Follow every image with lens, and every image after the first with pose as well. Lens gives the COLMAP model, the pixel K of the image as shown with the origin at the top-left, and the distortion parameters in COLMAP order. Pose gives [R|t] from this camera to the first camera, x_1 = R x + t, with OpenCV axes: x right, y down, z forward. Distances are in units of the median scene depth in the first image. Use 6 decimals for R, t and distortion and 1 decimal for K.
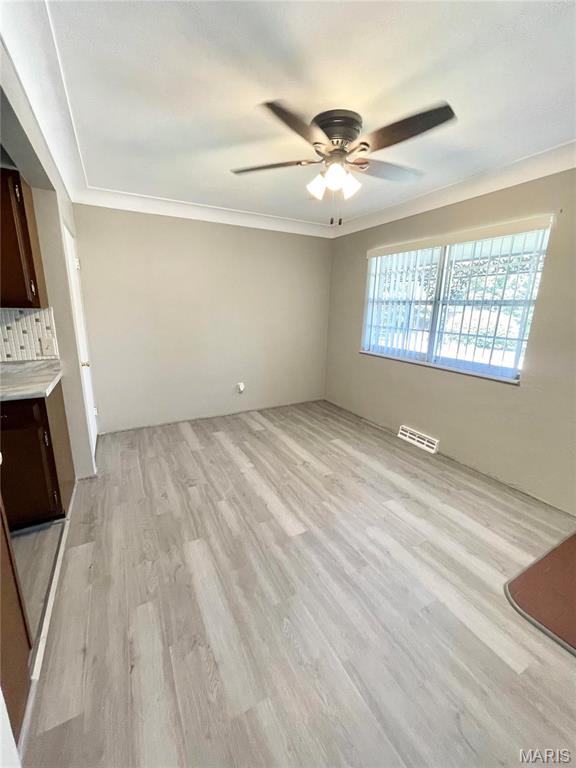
lens RADIAL K [[307.8, 0, 284.2], [0, 307.8, 384.4], [0, 0, 1]] dist [-0.002803, -0.000468]
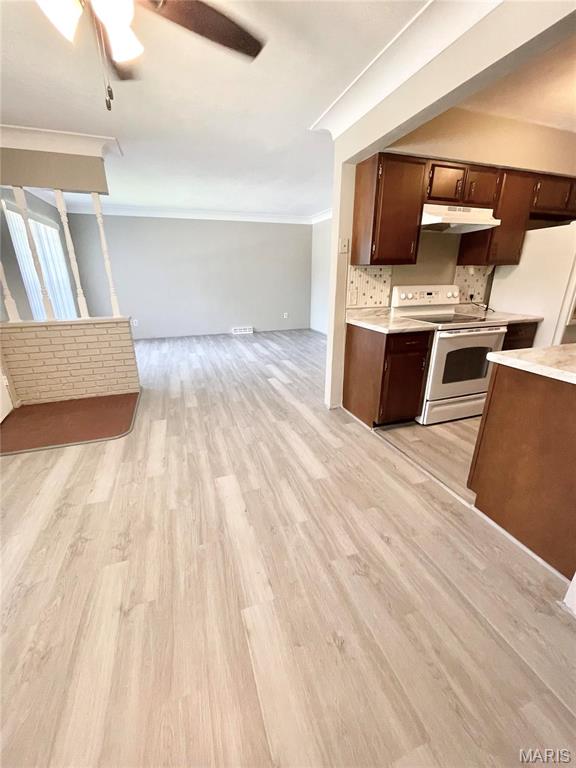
lens RADIAL K [[307.8, 0, 287.2], [0, 307.8, 378.9], [0, 0, 1]] dist [-0.002803, -0.000468]
pose [[-0.988816, -0.061643, 0.135802, -0.272693], [0.022557, 0.838290, 0.544757, -0.353244], [-0.147422, 0.541728, -0.827525, 1.580025]]
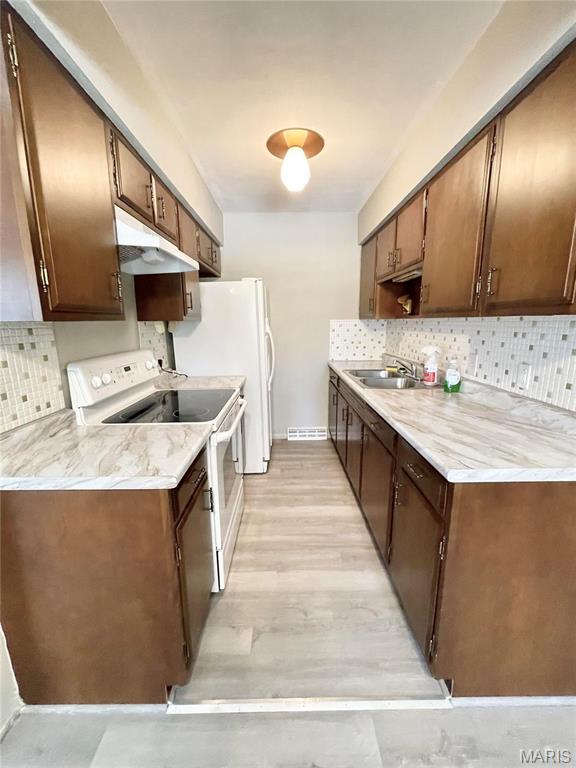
lens RADIAL K [[307.8, 0, 284.9], [0, 307.8, 380.3], [0, 0, 1]] dist [-0.002803, -0.000468]
pose [[-0.467858, 0.154085, -0.870268, -0.181760], [-0.211606, 0.936516, 0.279574, -0.178087], [0.858098, 0.314955, -0.405551, 0.777272]]
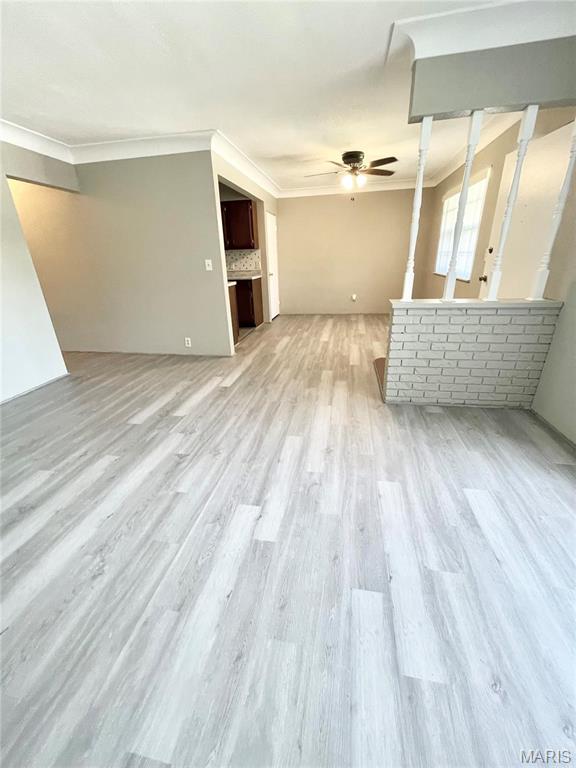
lens RADIAL K [[307.8, 0, 289.0], [0, 307.8, 385.6], [0, 0, 1]] dist [-0.002803, -0.000468]
pose [[0.783415, 0.198958, -0.588792, 1.261547], [-0.107172, 0.976430, 0.187347, 0.384894], [0.612188, -0.083669, 0.786273, -1.047941]]
